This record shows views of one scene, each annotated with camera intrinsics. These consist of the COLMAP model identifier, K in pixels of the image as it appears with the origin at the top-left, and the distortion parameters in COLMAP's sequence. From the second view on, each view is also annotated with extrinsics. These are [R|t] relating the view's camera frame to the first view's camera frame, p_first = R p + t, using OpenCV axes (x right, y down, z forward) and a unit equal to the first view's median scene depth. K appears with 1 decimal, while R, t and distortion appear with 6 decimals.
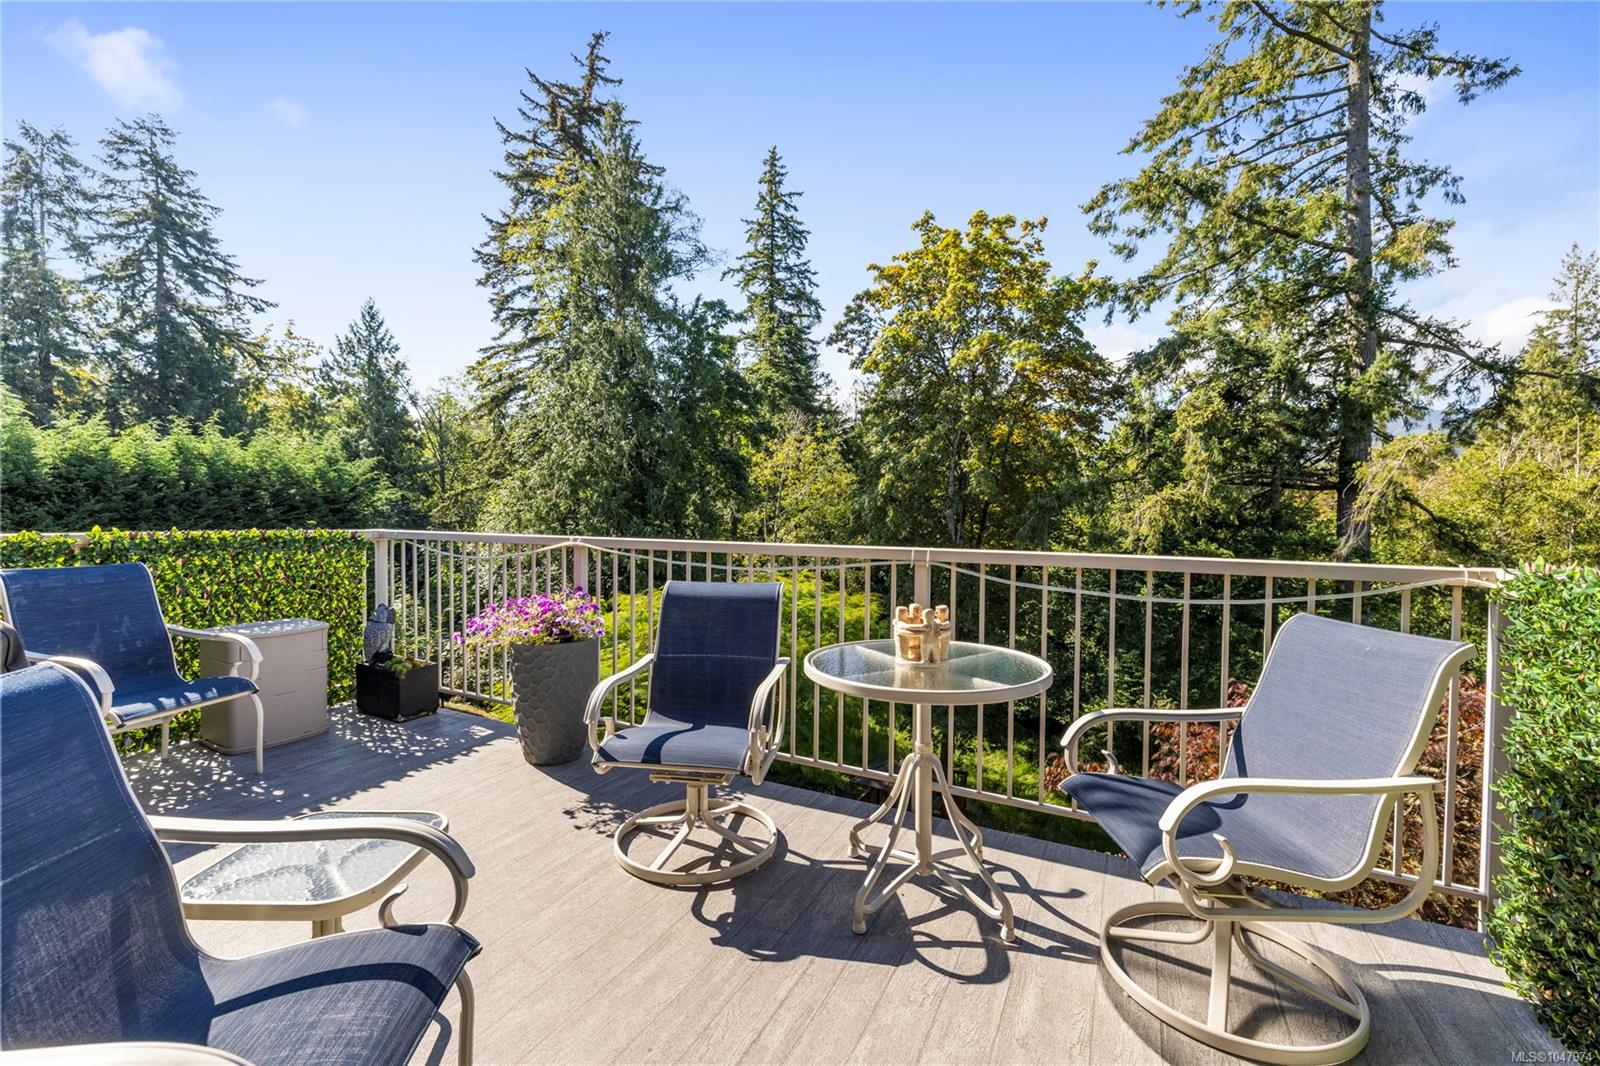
lens RADIAL K [[670.4, 0, 798.8], [0, 670.4, 522.8], [0, 0, 1]] dist [0.002815, 0.000180]
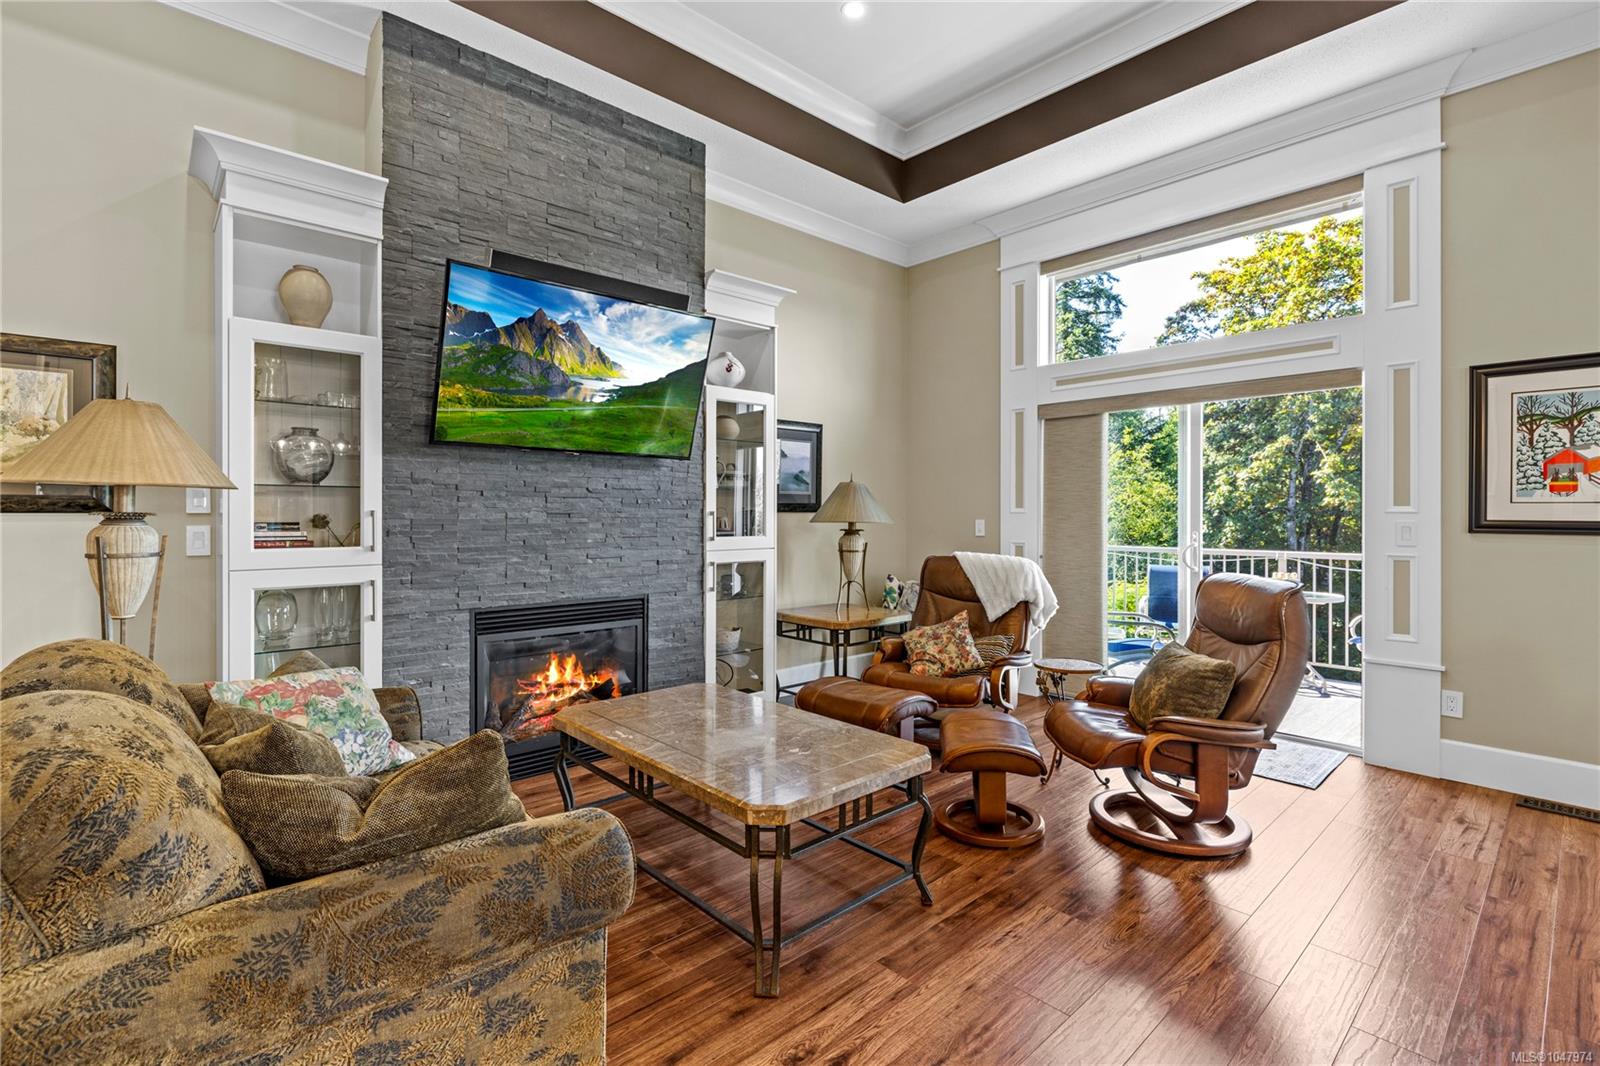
lens RADIAL K [[731.6, 0, 791.2], [0, 731.6, 519.3], [0, 0, 1]] dist [0.000058, 0.000168]
pose [[0.932508, 0.001114, -0.361147, -0.032234], [-0.007595, 0.999835, -0.016526, -0.000436], [0.361069, 0.018153, 0.932362, -0.119871]]
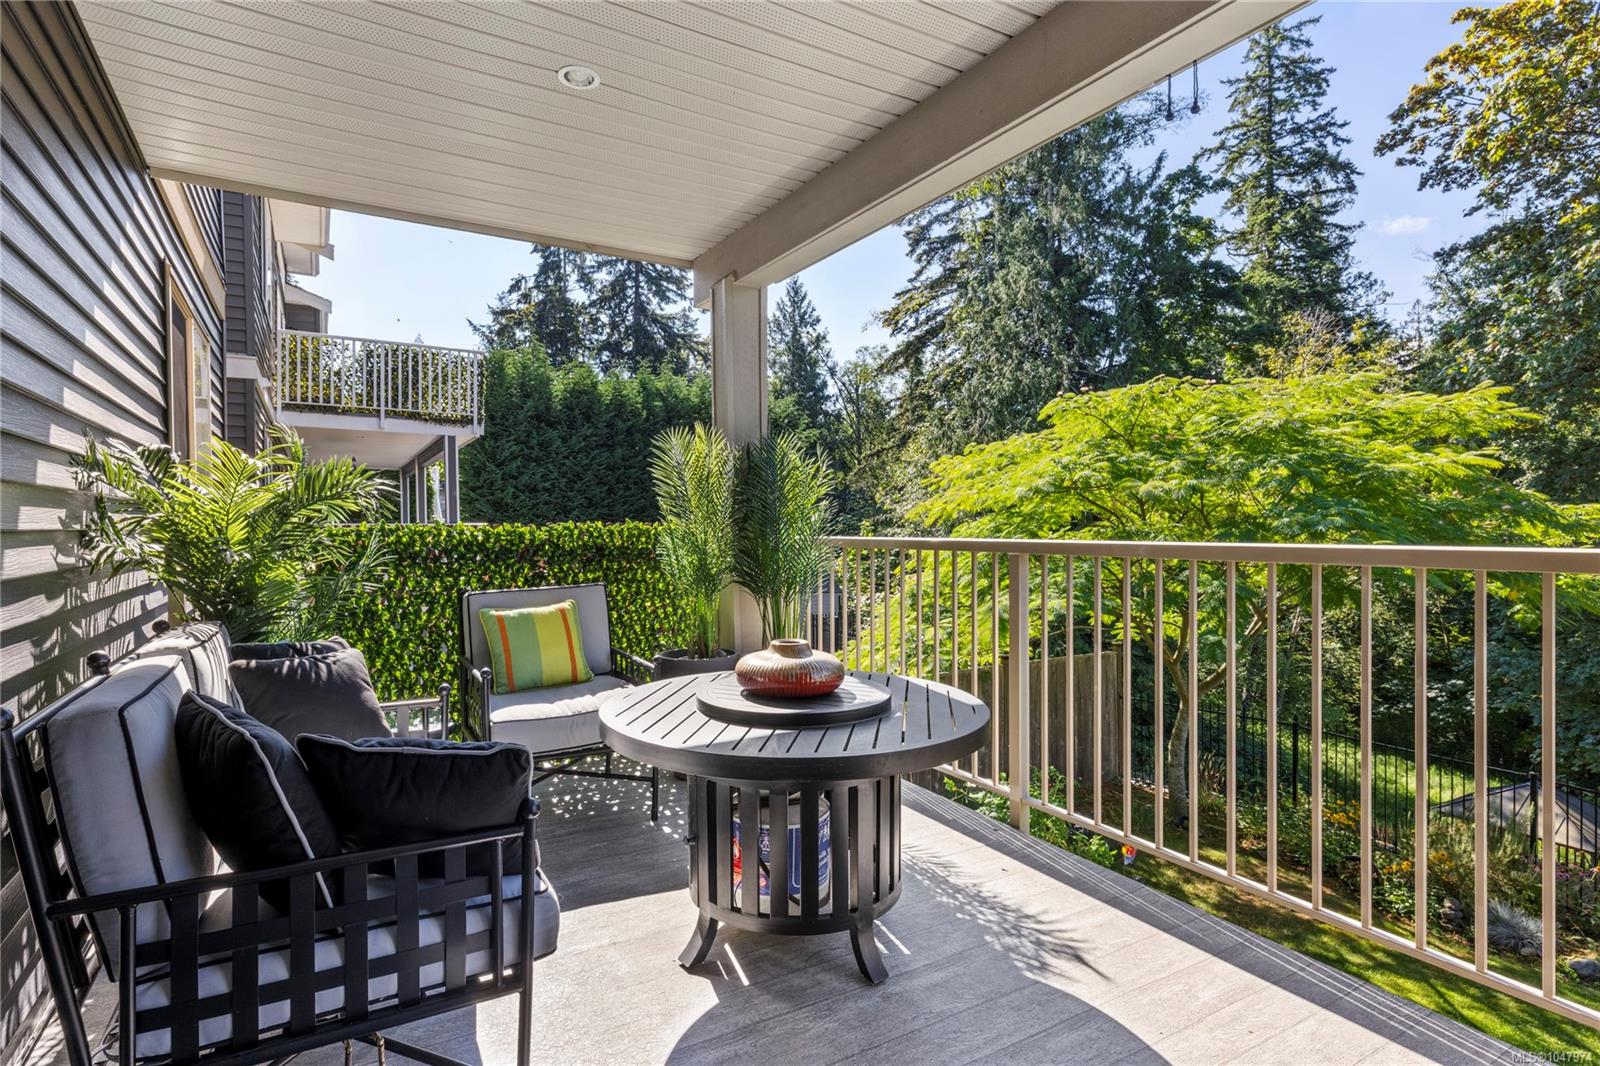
lens RADIAL K [[808.4, 0, 797.6], [0, 808.4, 532.1], [0, 0, 1]] dist [0.004808, 0.001069]
pose [[0.843579, -0.011633, -0.536879, -0.007005], [-0.000170, 0.999759, -0.021930, 0.067780], [0.537005, 0.018591, 0.843374, 0.017852]]
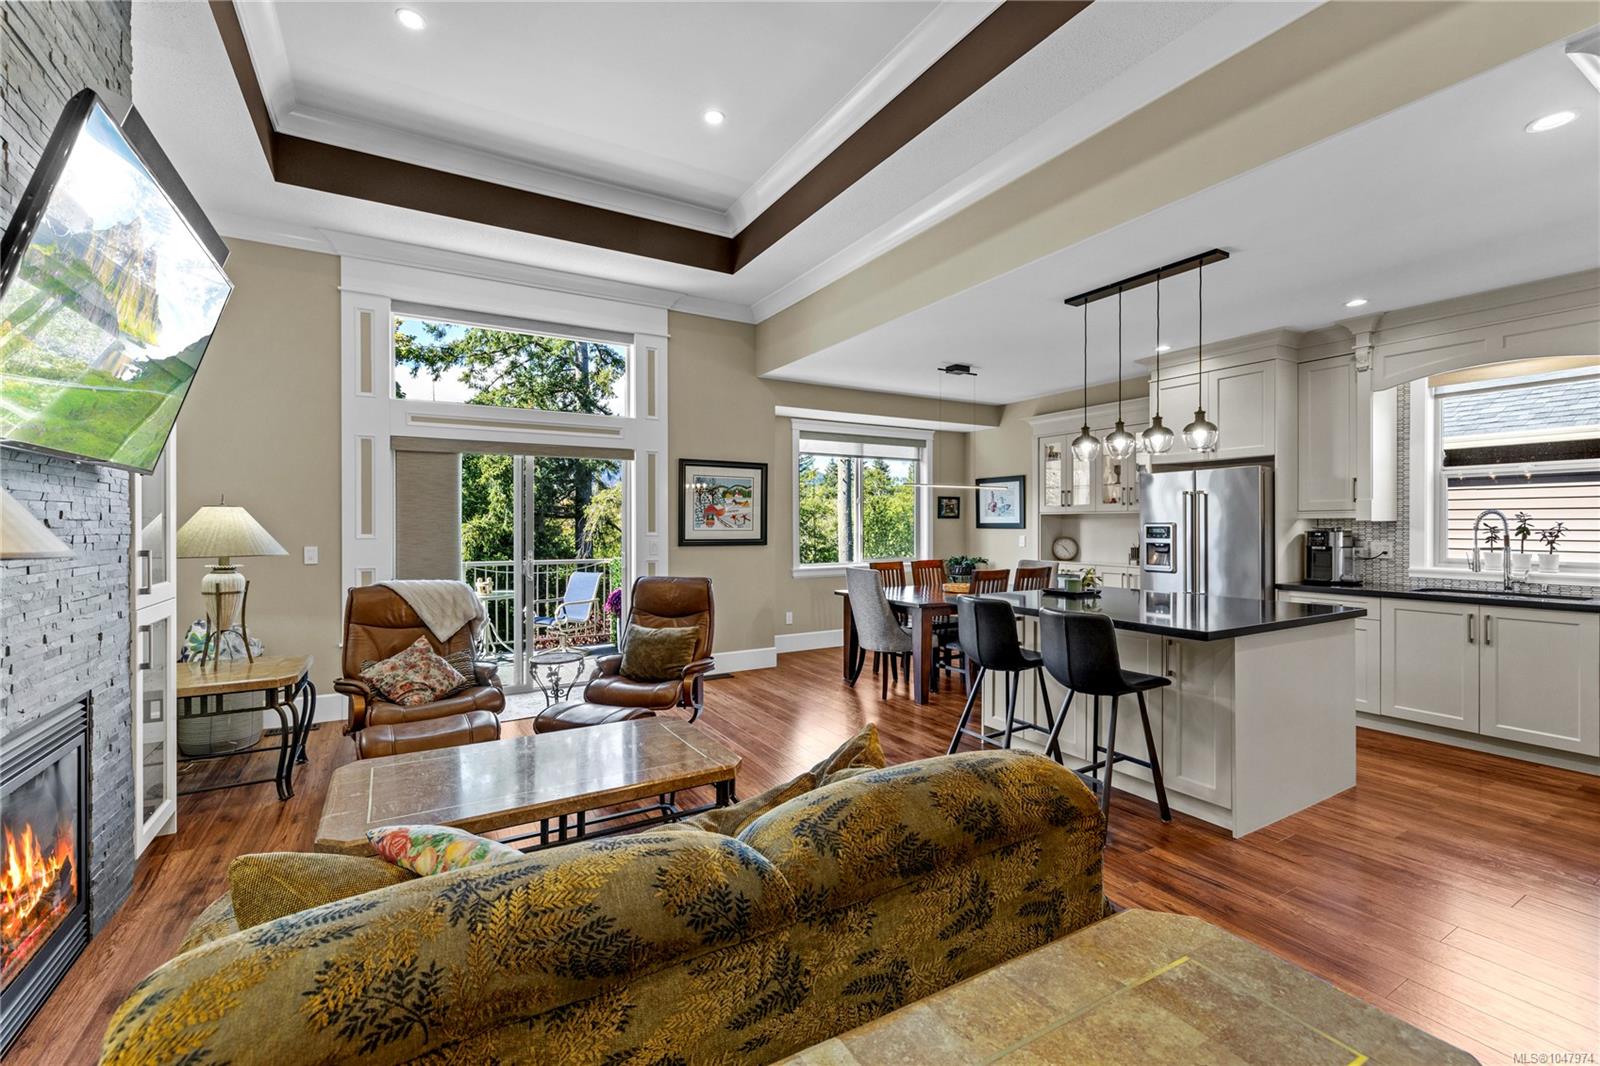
lens RADIAL K [[670.4, 0, 791.8], [0, 670.4, 531.8], [0, 0, 1]] dist [0.002815, 0.000180]
pose [[0.547407, -0.013200, 0.836763, -0.094724], [0.022848, 0.999739, 0.000823, -0.003342], [-0.836555, 0.018667, 0.547565, -0.114319]]
